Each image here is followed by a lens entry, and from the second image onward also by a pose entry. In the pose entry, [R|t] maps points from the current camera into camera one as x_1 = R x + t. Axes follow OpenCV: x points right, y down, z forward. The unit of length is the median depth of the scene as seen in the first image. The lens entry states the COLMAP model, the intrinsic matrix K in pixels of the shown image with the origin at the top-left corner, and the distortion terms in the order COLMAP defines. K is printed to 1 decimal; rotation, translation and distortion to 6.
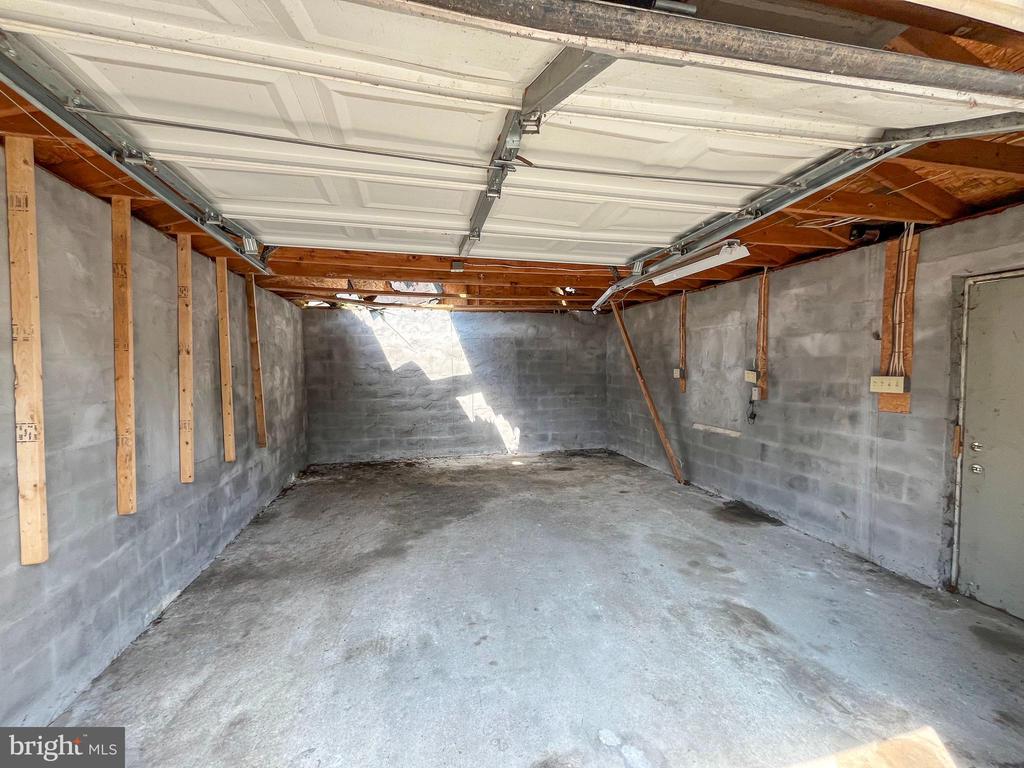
lens RADIAL K [[417.3, 0, 512.0], [0, 417.3, 384.0], [0, 0, 1]] dist [0.000472, 0.000022]
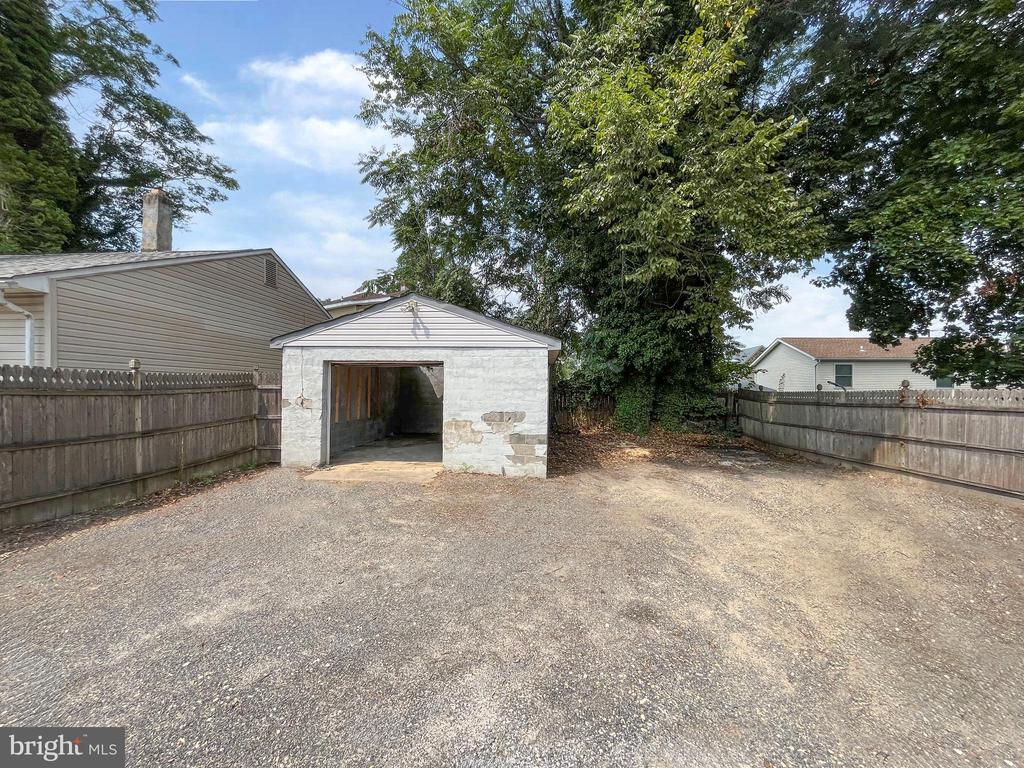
lens RADIAL K [[417.3, 0, 512.0], [0, 417.3, 384.0], [0, 0, 1]] dist [0.000472, 0.000022]
pose [[0.951714, 0.008637, -0.306865, 1.146674], [-0.026856, 0.998114, -0.055199, 0.047164], [0.305810, 0.060775, 0.950151, -1.470600]]
